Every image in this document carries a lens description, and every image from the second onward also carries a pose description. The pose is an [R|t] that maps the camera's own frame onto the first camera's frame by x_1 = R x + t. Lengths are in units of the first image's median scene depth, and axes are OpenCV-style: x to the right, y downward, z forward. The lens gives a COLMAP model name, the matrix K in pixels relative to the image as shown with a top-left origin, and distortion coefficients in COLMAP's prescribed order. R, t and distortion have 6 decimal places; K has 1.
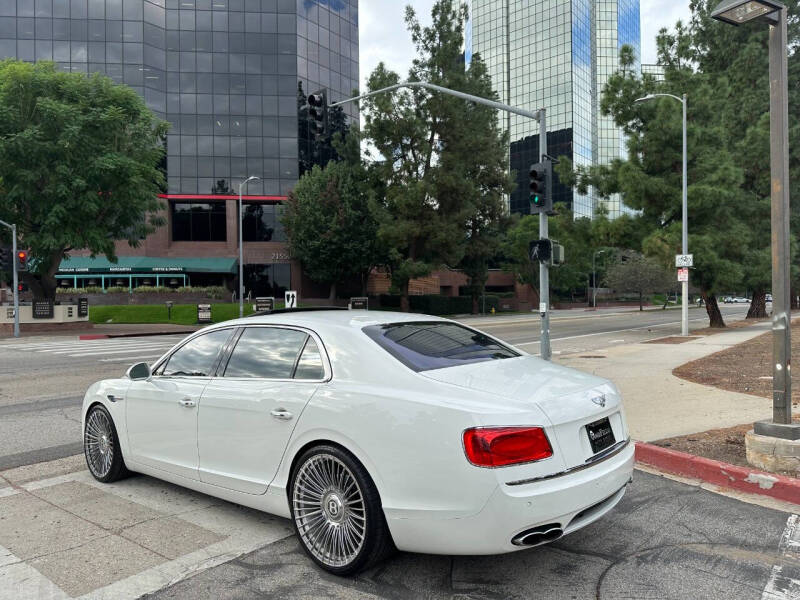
lens RADIAL K [[567.0, 0, 400.0], [0, 567.0, 300.0], [0, 0, 1]] dist [0.102835, -0.157709]
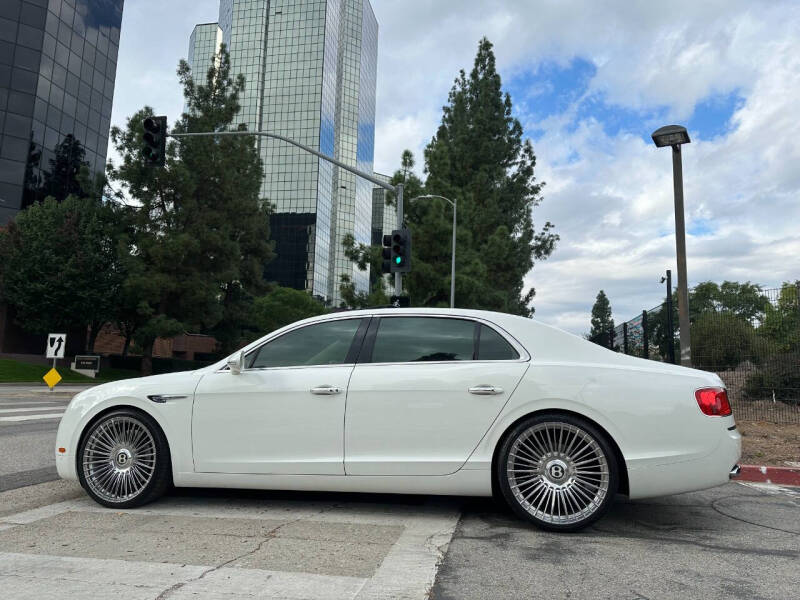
lens RADIAL K [[567.0, 0, 400.0], [0, 567.0, 300.0], [0, 0, 1]] dist [0.102835, -0.157709]
pose [[0.866443, 0.108677, 0.487305, -0.104086], [-0.040902, 0.988192, -0.147658, 0.023304], [-0.497598, 0.108005, 0.860657, 0.018342]]
